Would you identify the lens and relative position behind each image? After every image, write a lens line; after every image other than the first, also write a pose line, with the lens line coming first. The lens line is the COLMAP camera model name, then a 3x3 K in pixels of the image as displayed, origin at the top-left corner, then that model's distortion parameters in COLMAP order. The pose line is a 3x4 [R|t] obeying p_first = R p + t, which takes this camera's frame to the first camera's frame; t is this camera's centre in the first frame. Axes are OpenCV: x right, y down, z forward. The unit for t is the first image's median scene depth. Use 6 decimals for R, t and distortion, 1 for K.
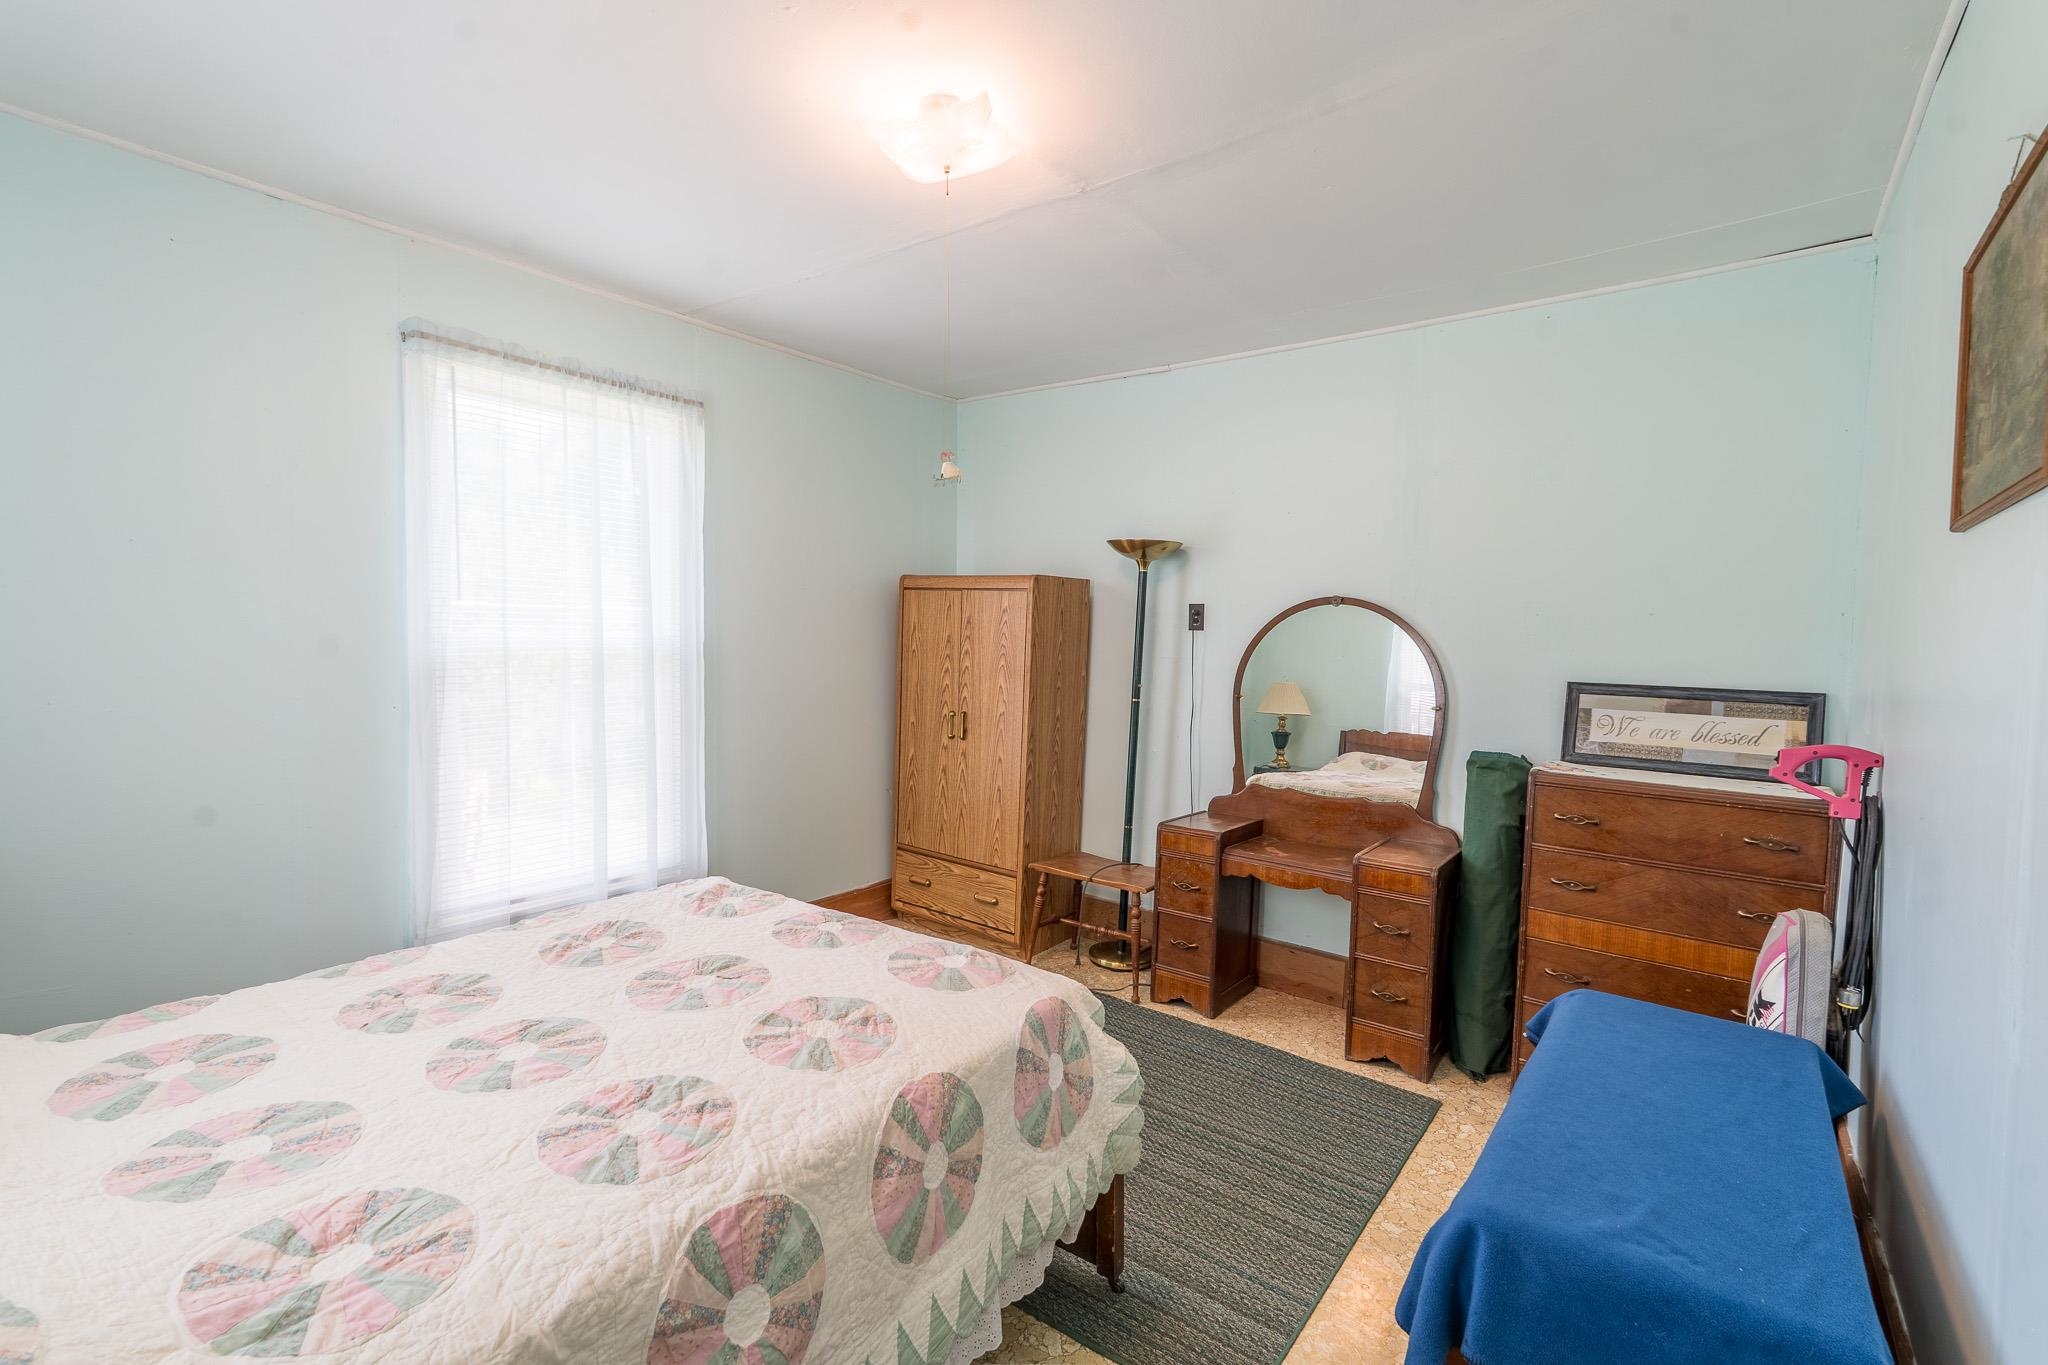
lens RADIAL K [[902.6, 0, 1019.6], [0, 902.6, 681.6], [0, 0, 1]] dist [0.000357, -0.000239]
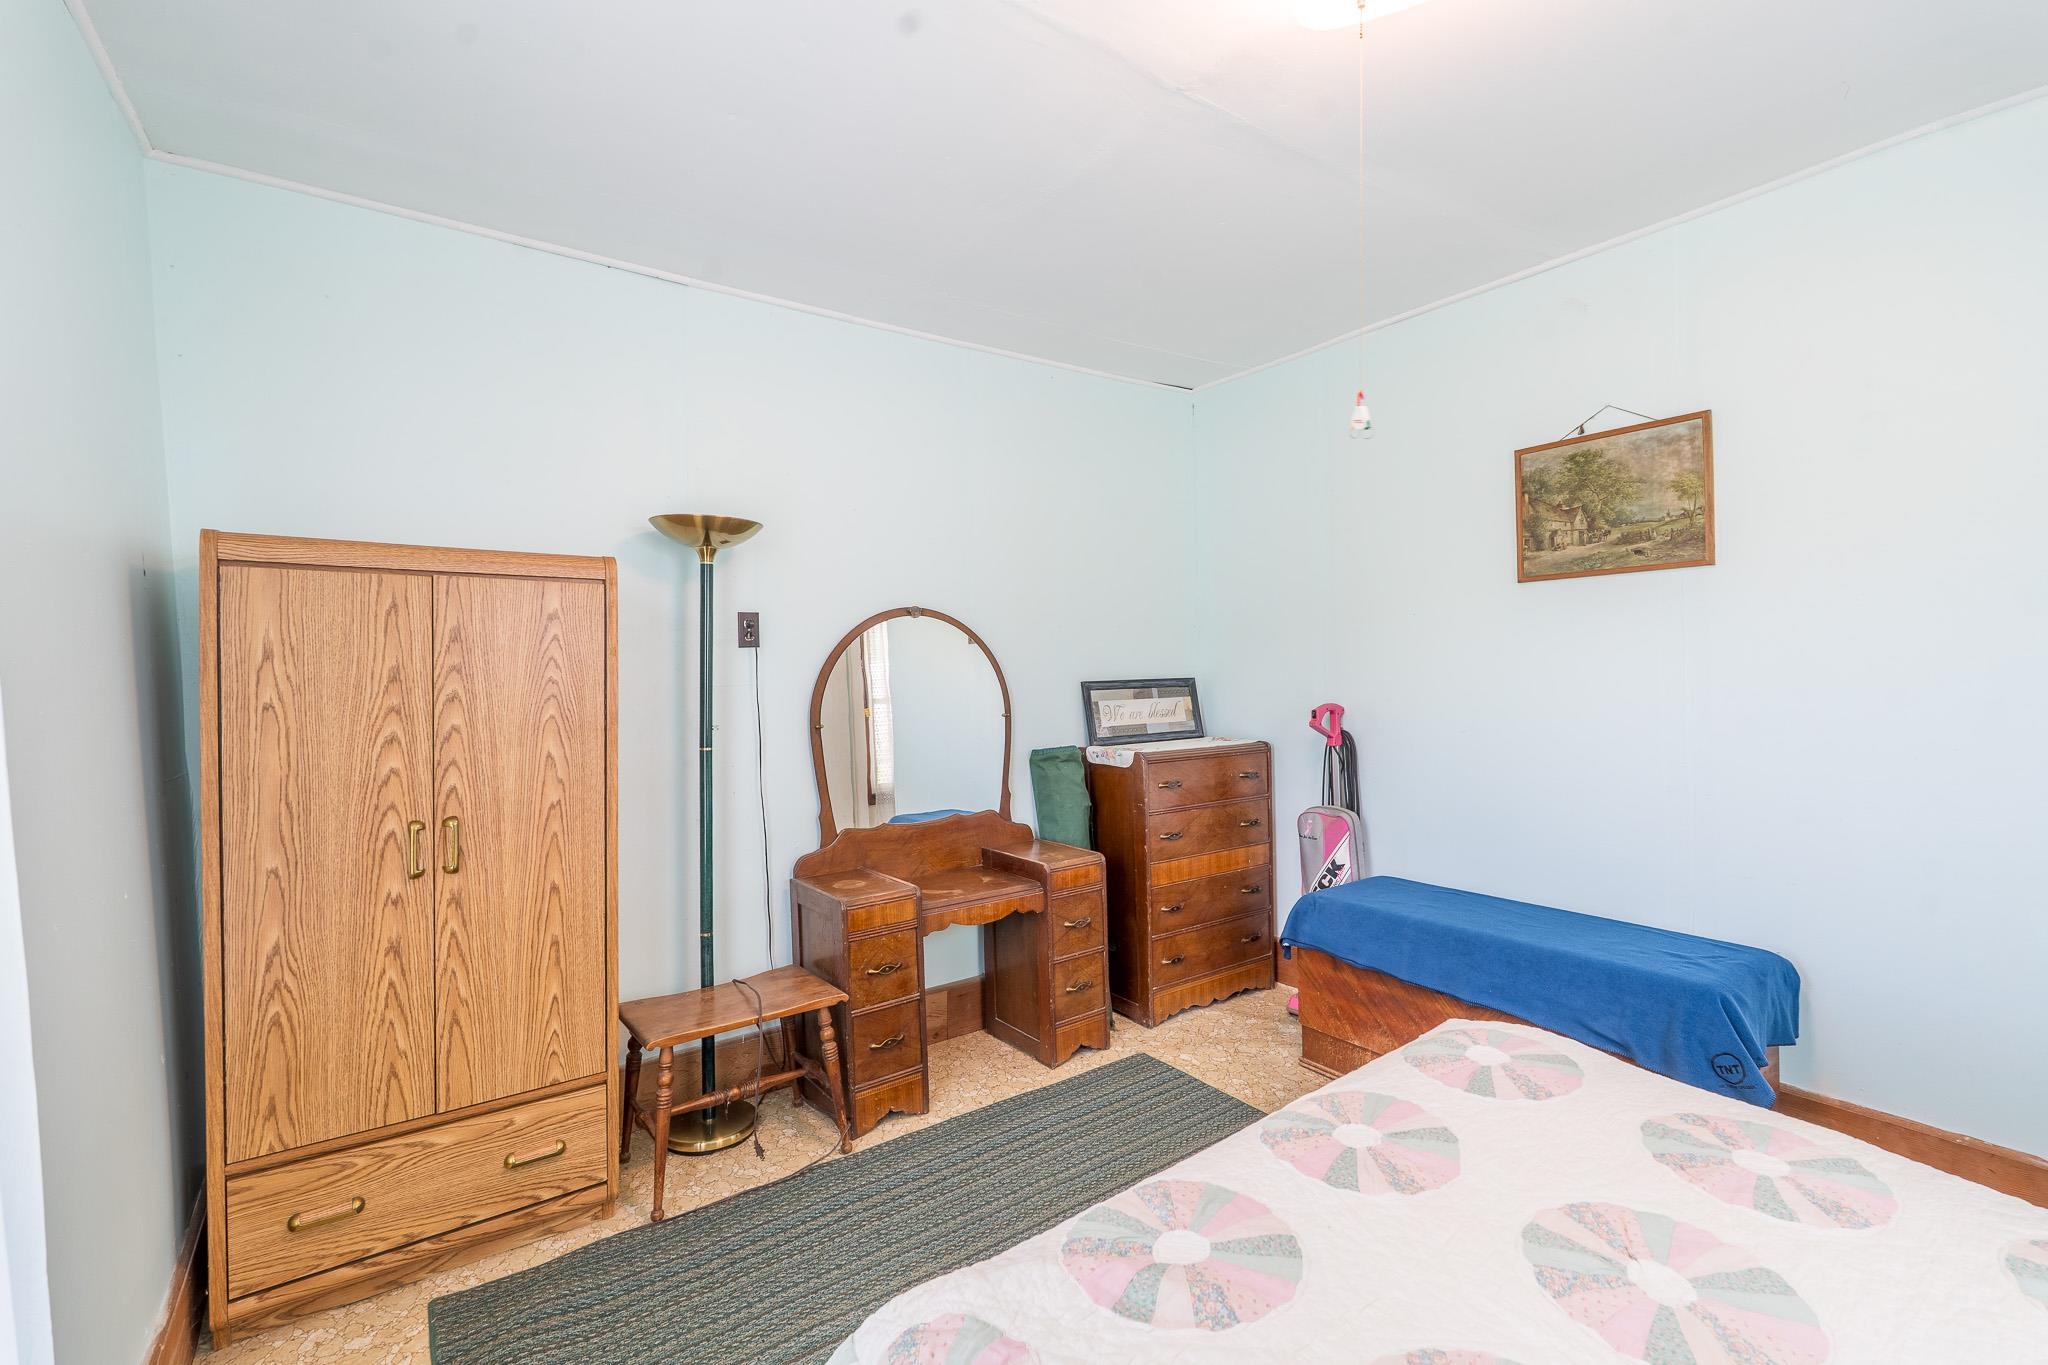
lens RADIAL K [[902.6, 0, 1019.6], [0, 902.6, 681.6], [0, 0, 1]] dist [0.000357, -0.000239]
pose [[0.289622, -0.052801, 0.955684, -0.481773], [0.073881, 0.996731, 0.032680, -0.037625], [-0.954285, 0.061142, 0.292576, 0.589407]]
